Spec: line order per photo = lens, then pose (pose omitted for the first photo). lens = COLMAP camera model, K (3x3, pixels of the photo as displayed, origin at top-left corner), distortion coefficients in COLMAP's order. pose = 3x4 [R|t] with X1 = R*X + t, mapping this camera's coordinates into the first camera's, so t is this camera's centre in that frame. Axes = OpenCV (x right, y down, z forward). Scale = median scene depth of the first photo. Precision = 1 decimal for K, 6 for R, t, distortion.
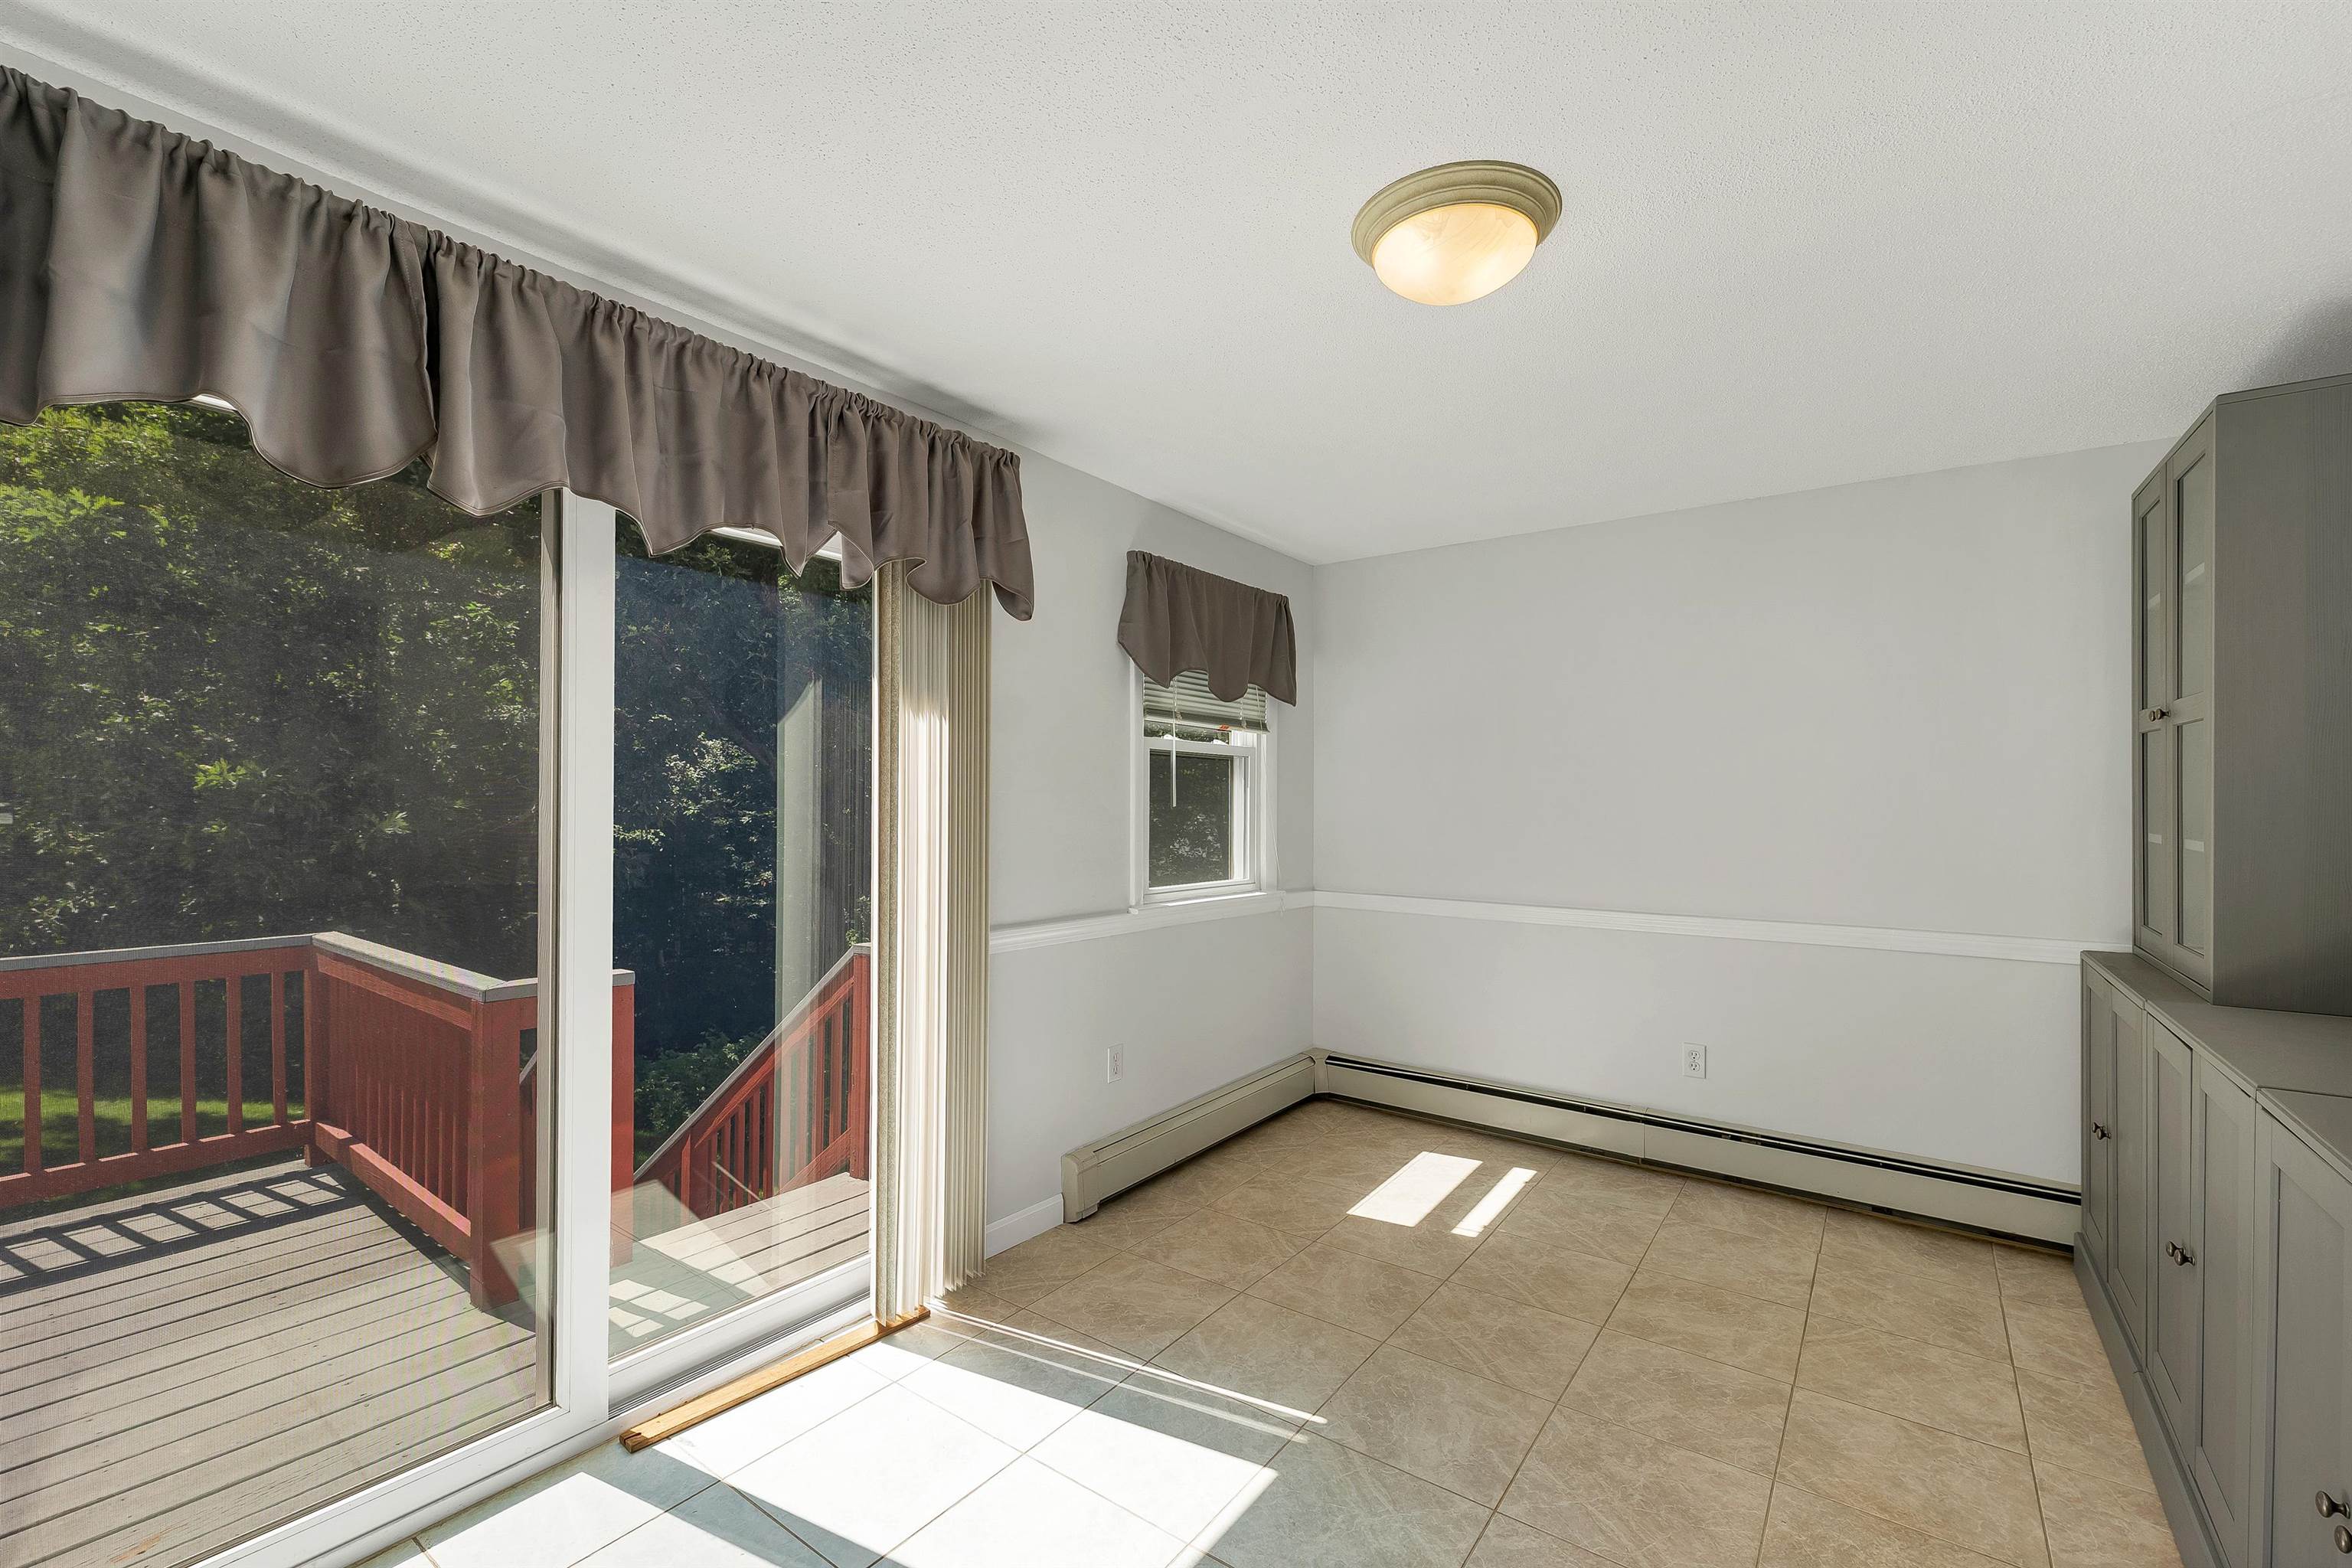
lens RADIAL K [[980.8, 0, 1191.2], [0, 980.8, 794.8], [0, 0, 1]] dist [-0.003711, -0.000440]
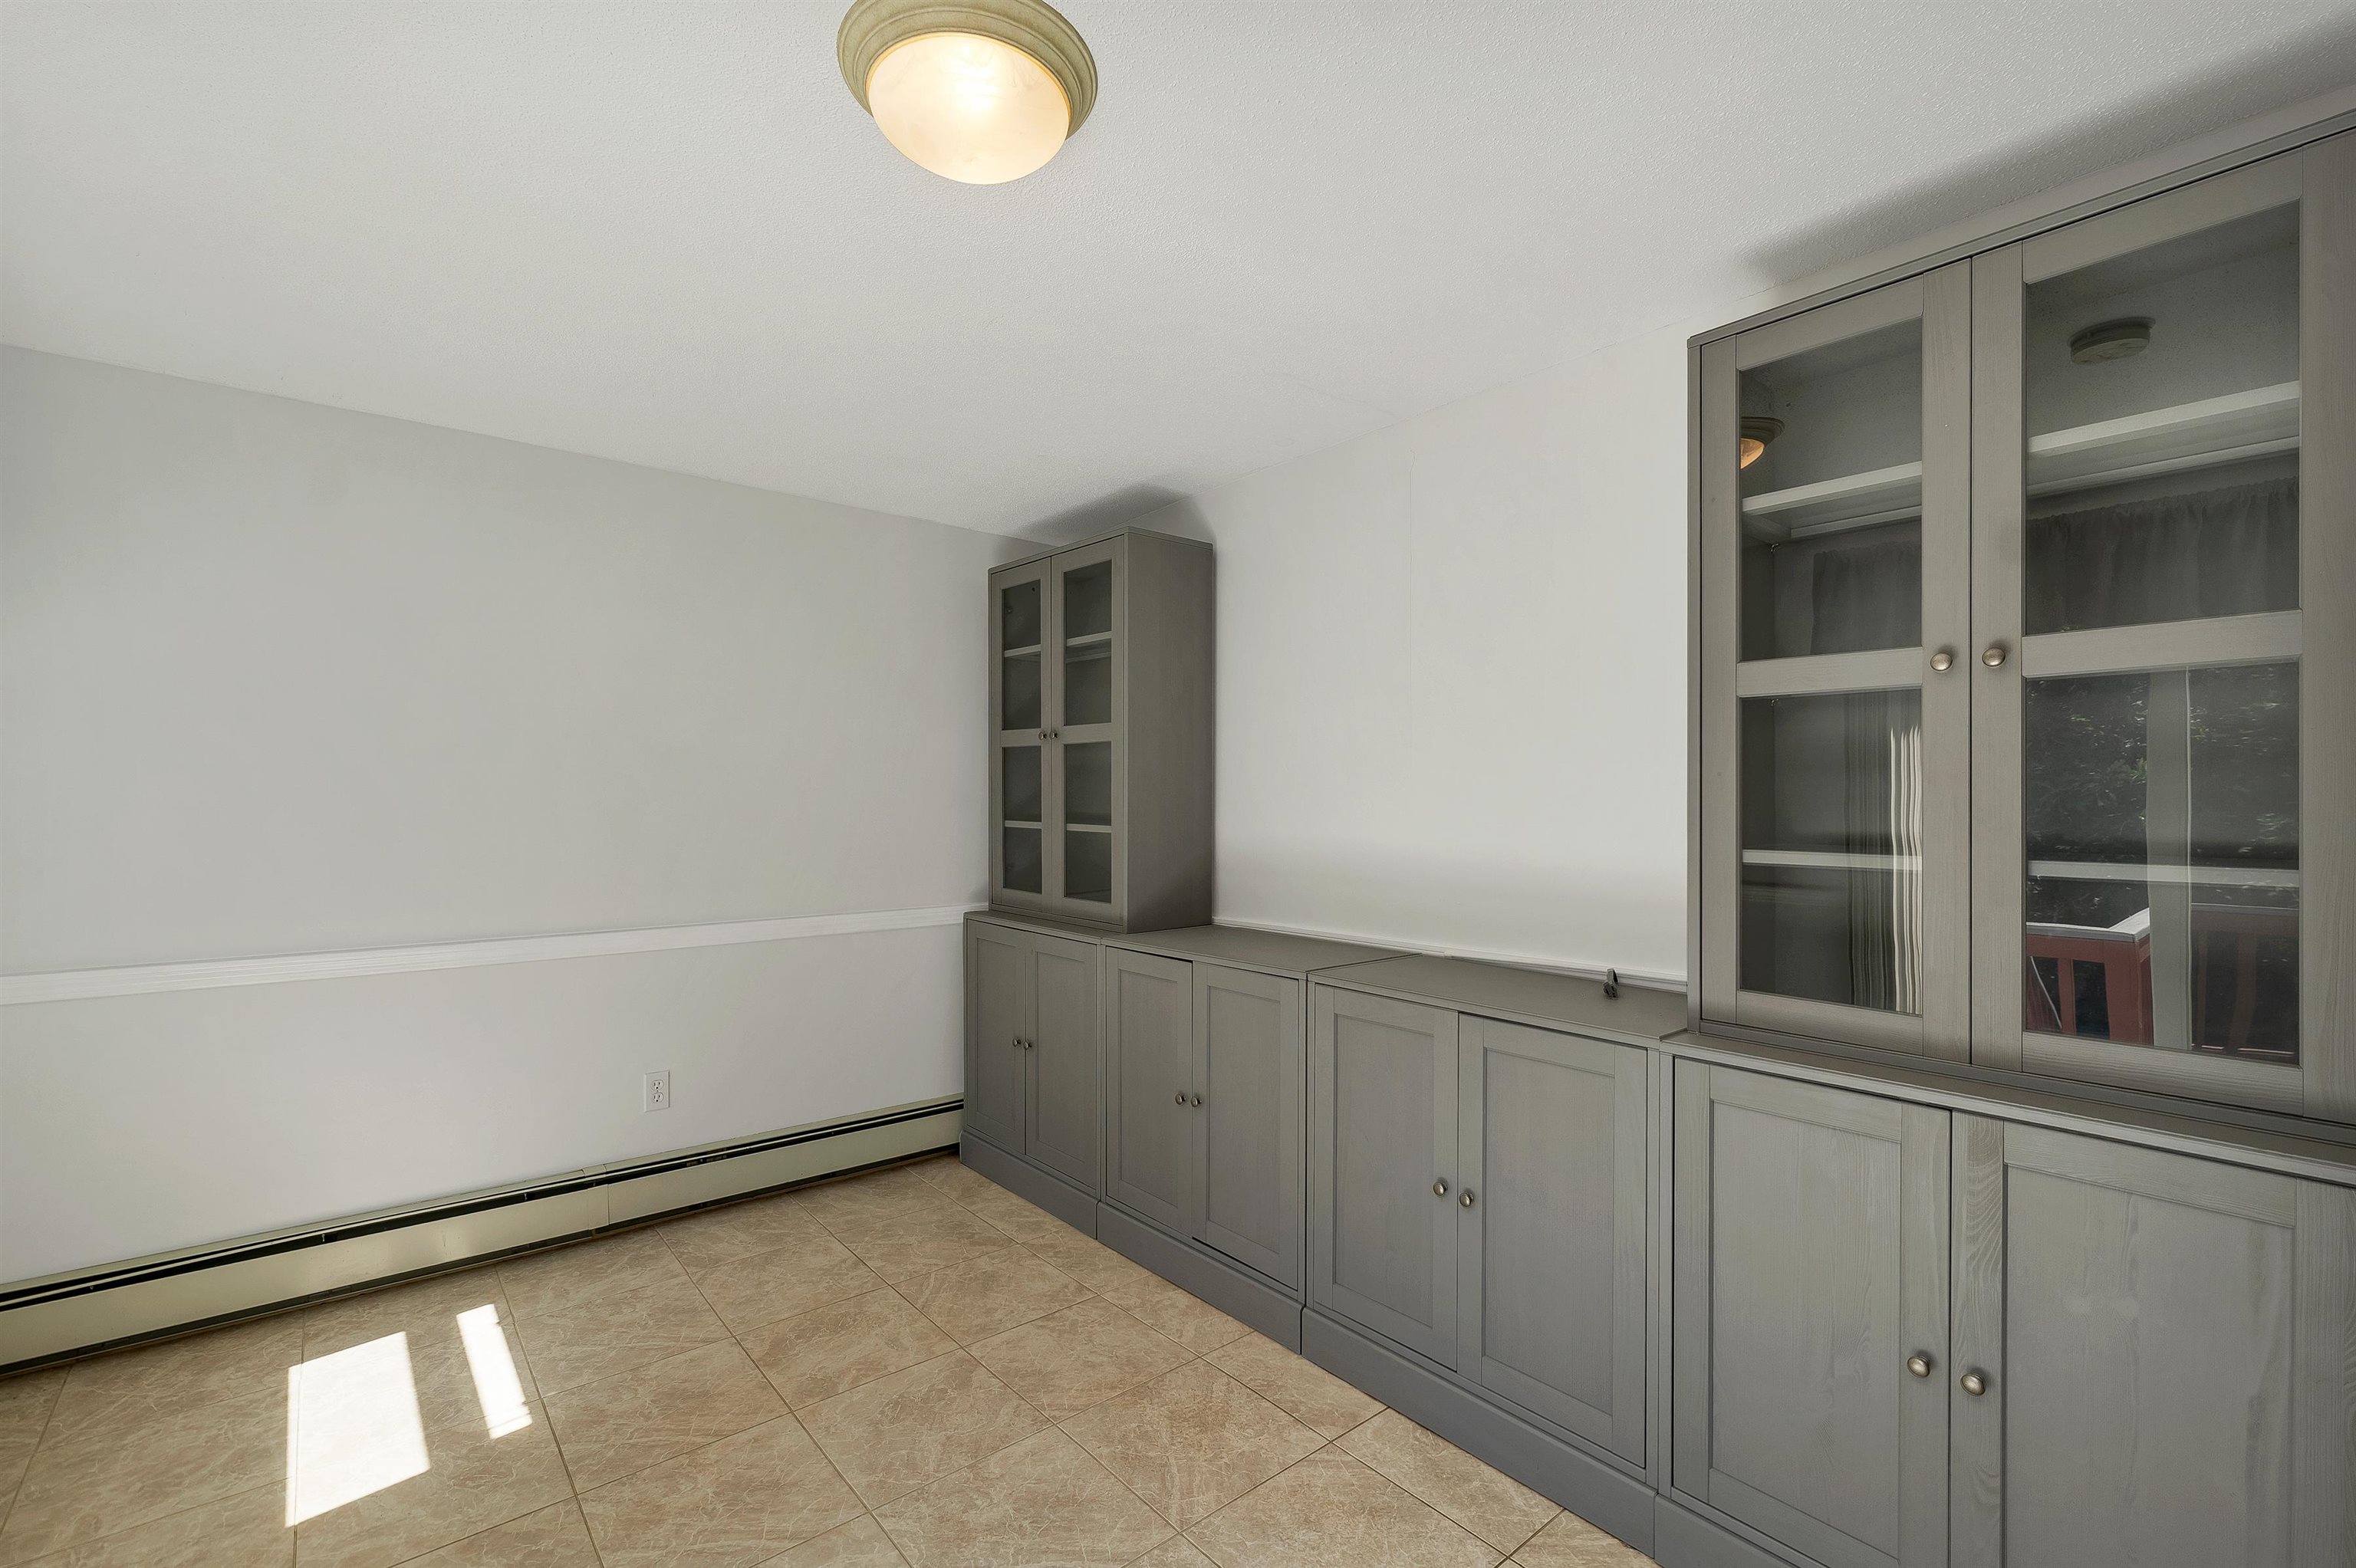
lens RADIAL K [[982.3, 0, 1190.0], [0, 982.3, 788.1], [0, 0, 1]] dist [-0.003711, -0.000440]
pose [[0.261972, 0.005610, 0.965059, -0.258342], [-0.001100, 0.999984, -0.005514, 0.000849], [-0.965075, 0.000383, 0.261974, 0.352875]]
